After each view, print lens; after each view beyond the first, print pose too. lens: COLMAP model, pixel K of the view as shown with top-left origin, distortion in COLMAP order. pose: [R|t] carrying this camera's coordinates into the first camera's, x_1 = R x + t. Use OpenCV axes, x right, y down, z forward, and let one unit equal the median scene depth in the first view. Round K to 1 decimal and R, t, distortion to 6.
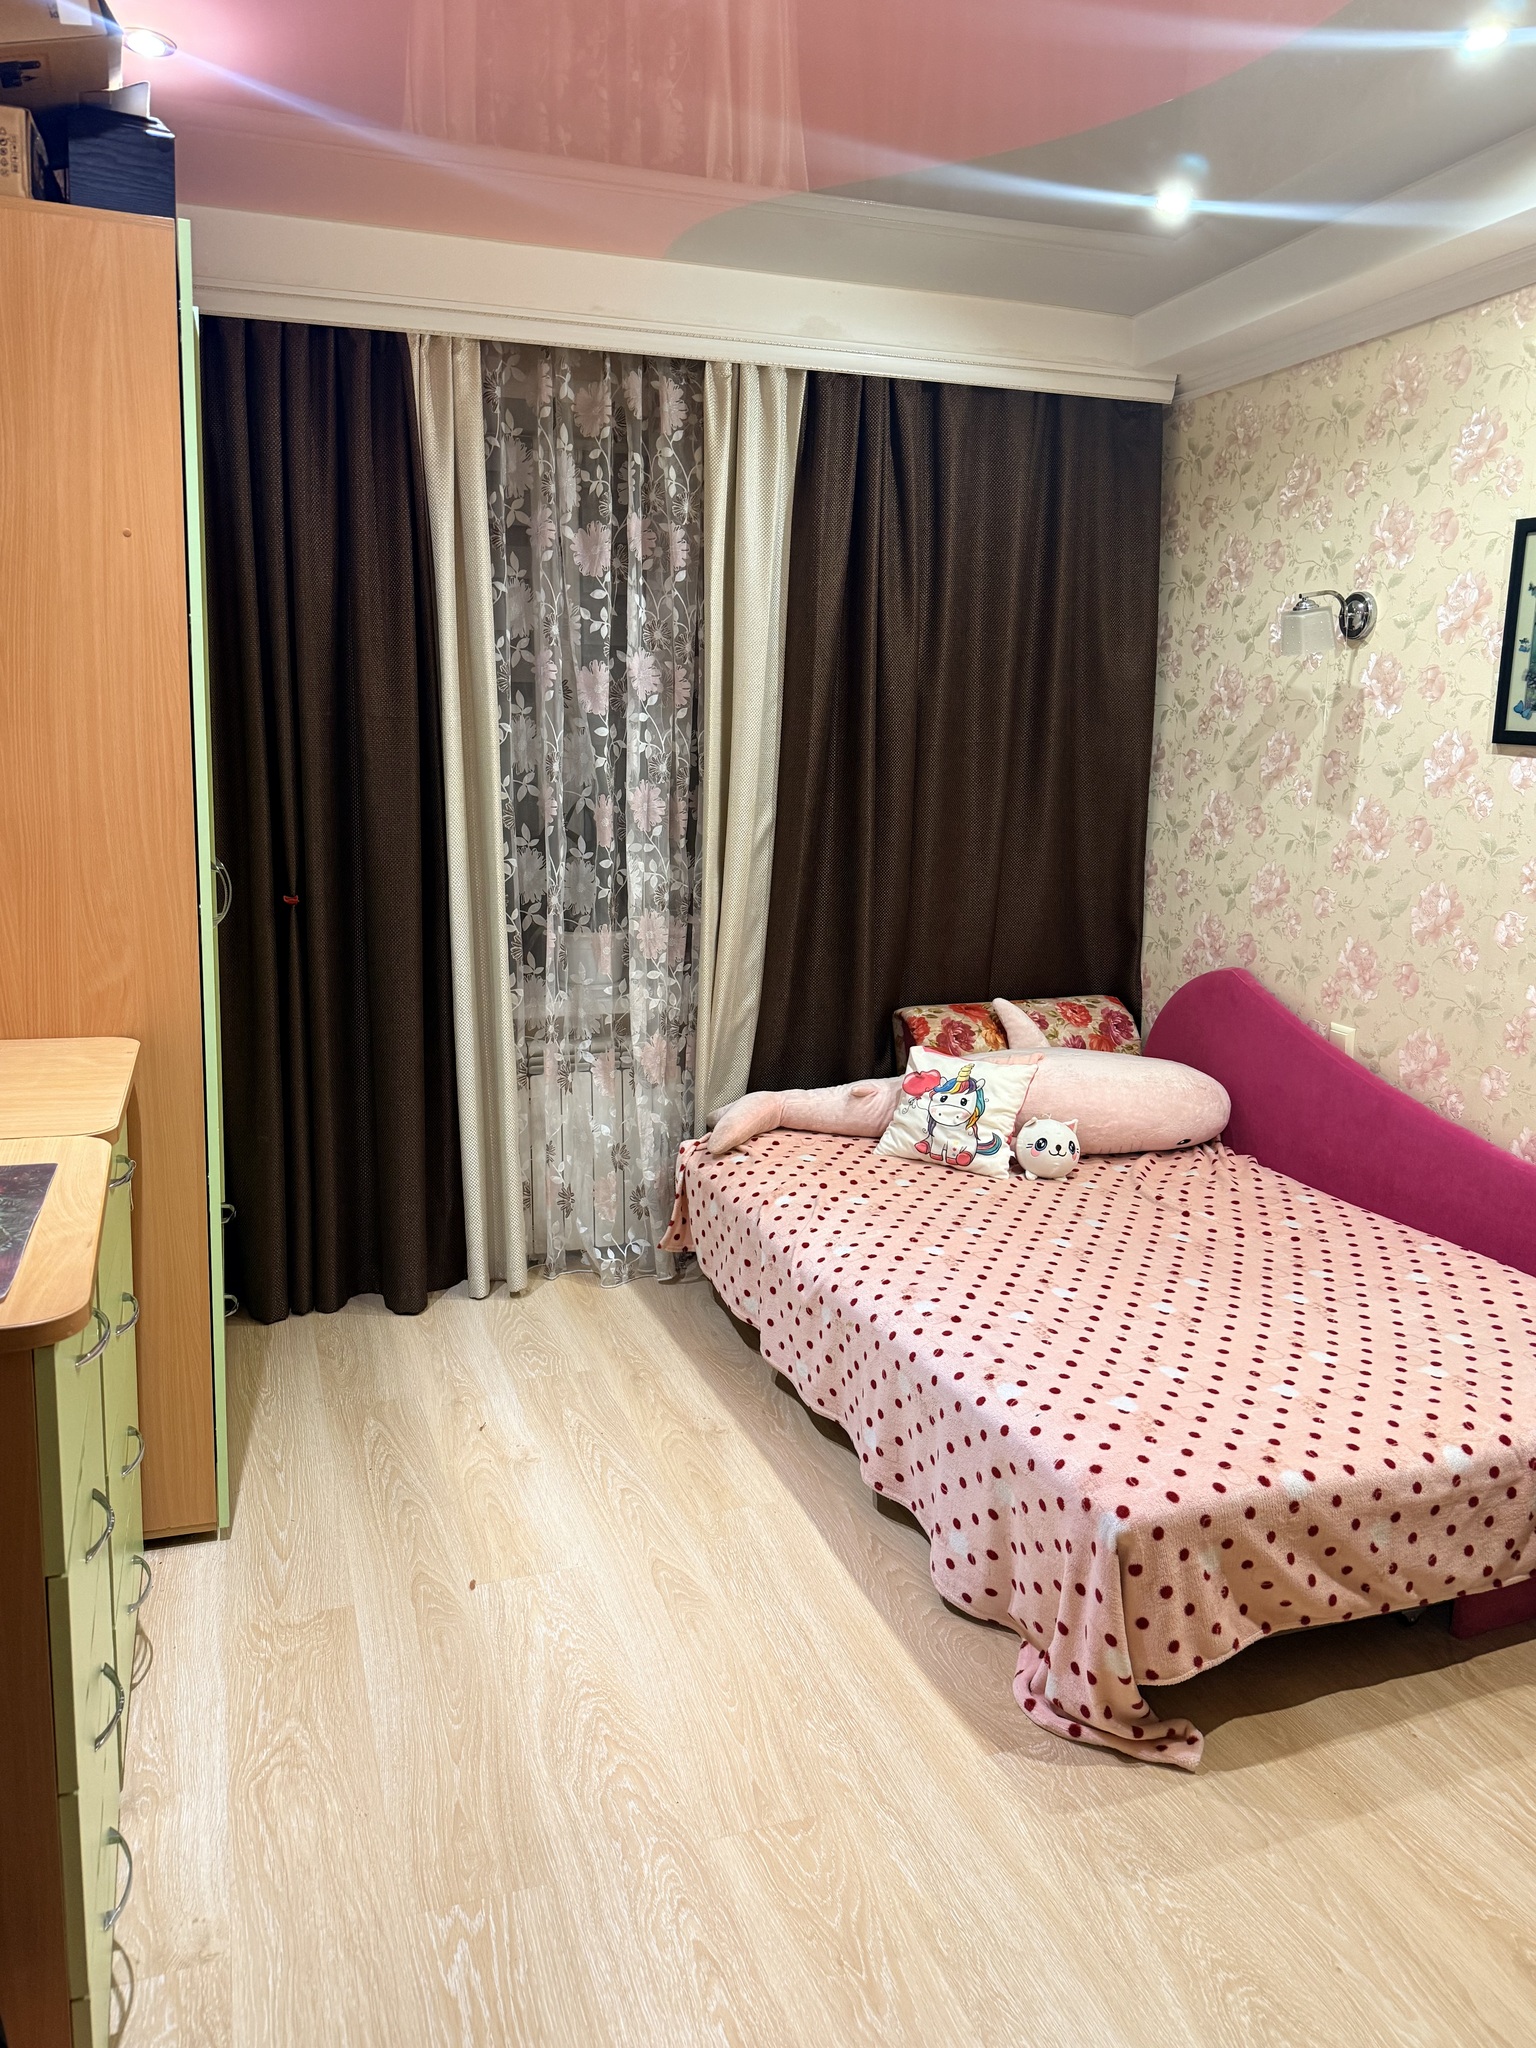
lens RADIAL K [[1491.9, 0, 765.6], [0, 1491.9, 1018.6], [0, 0, 1]] dist [0.065580, -0.102083]
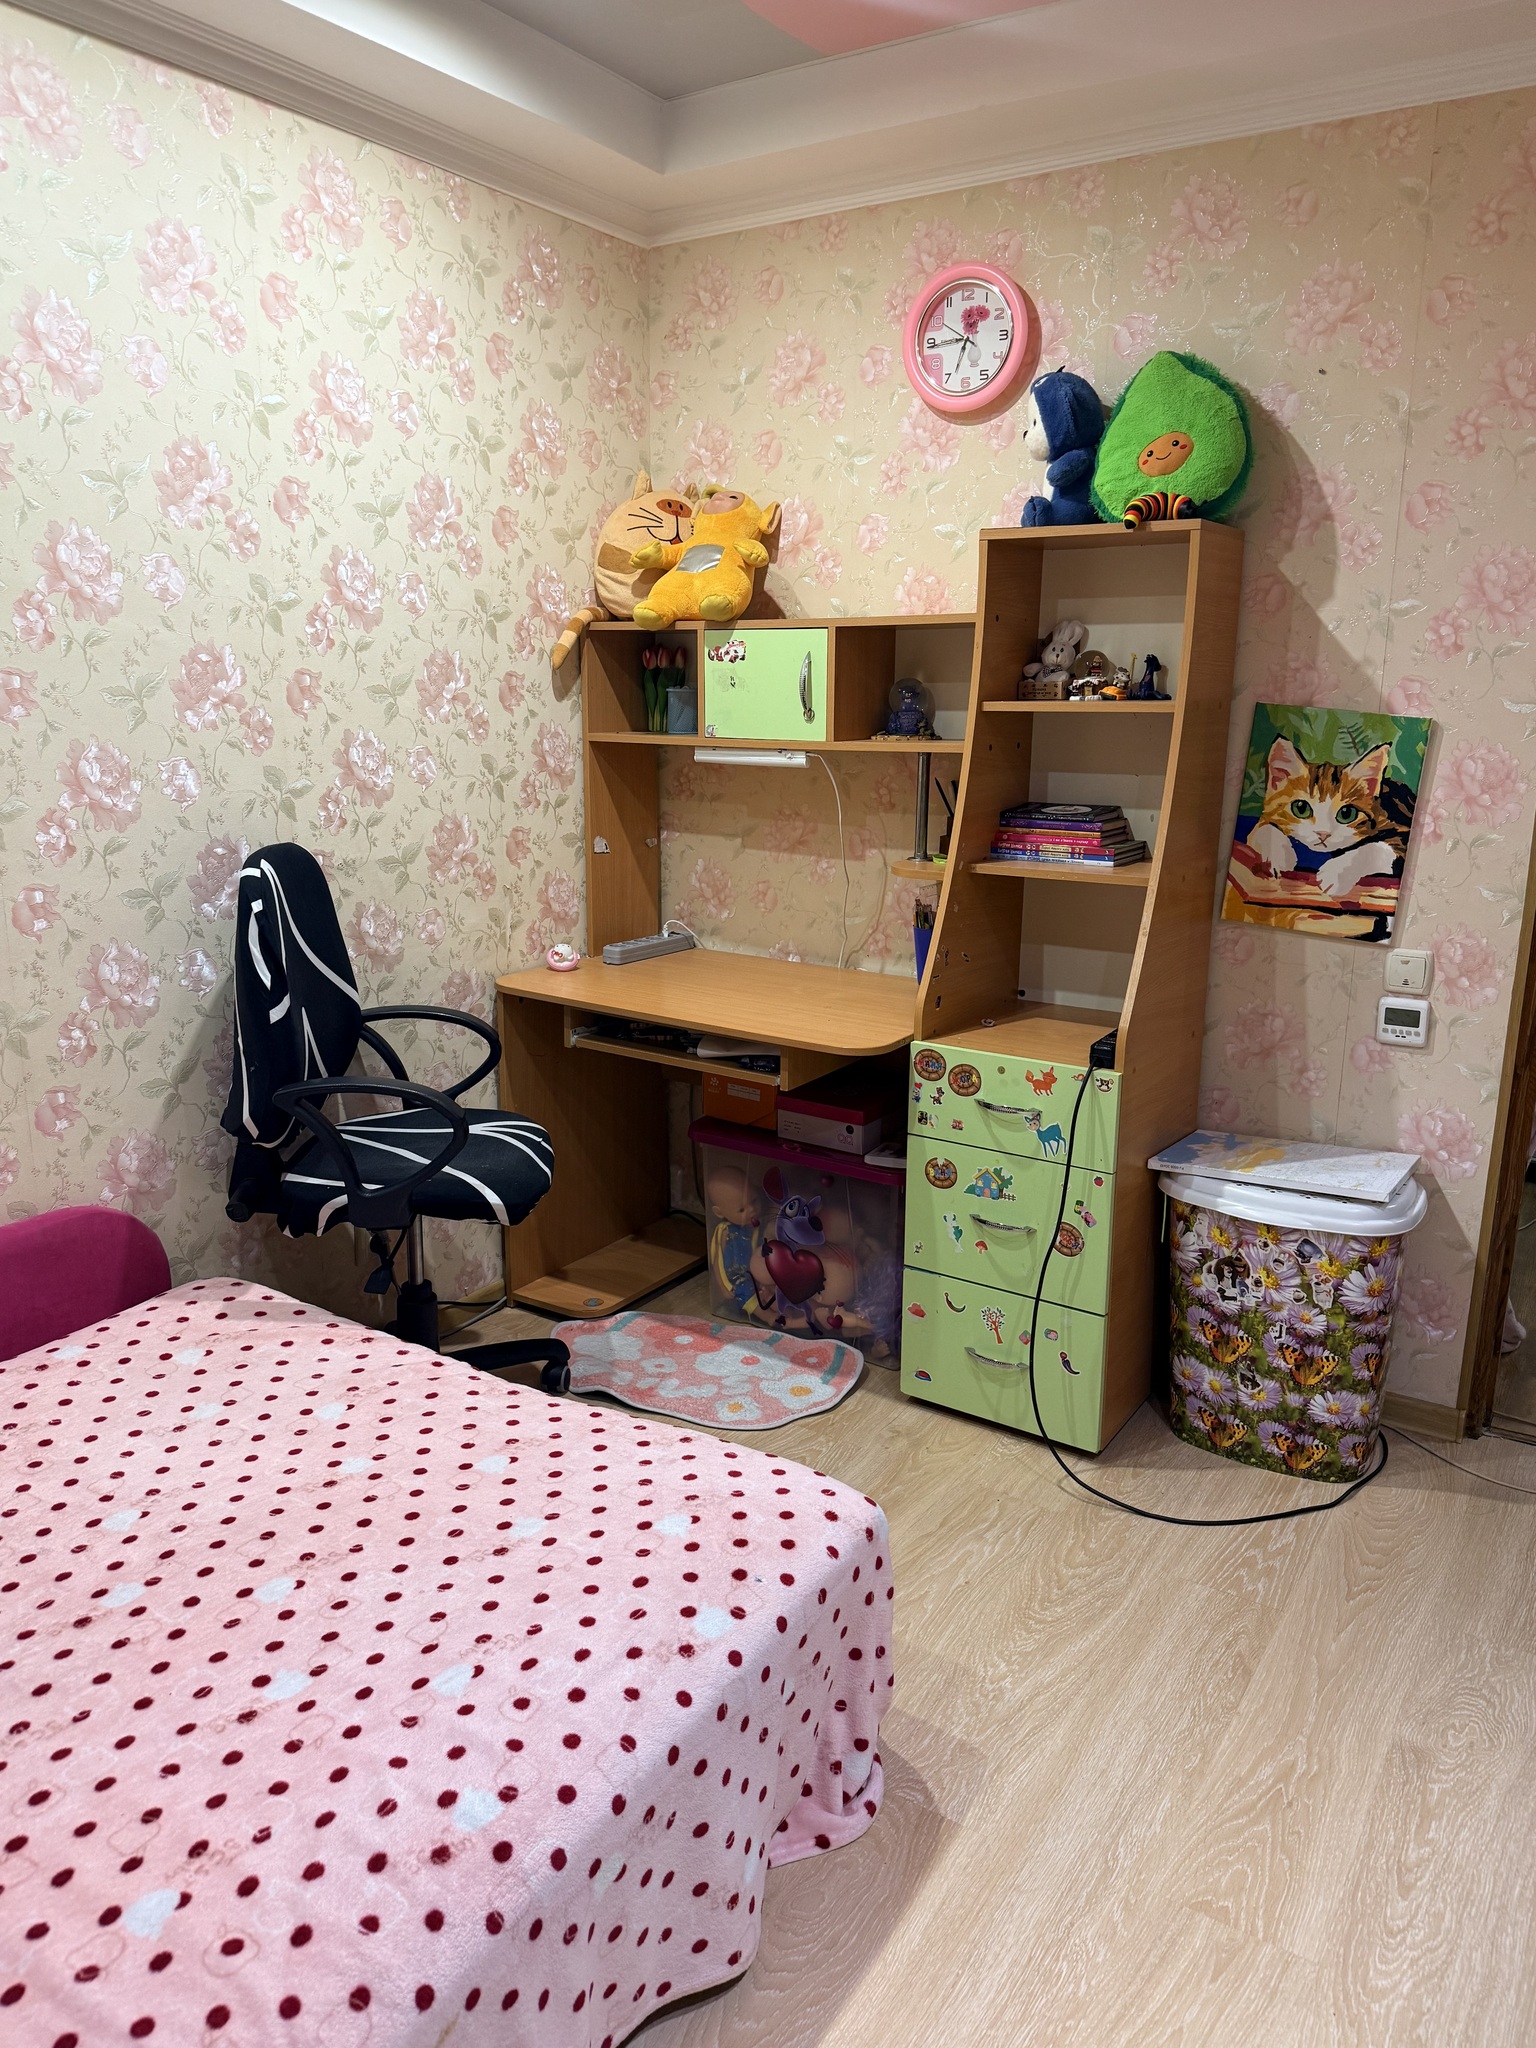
lens RADIAL K [[1491.9, 0, 774.7], [0, 1491.9, 1033.0], [0, 0, 1]] dist [0.065580, -0.102083]
pose [[-0.621148, -0.190675, 0.760143, -0.397245], [0.142491, 0.926305, 0.348792, -0.281692], [-0.770631, 0.324965, -0.548203, 1.553105]]
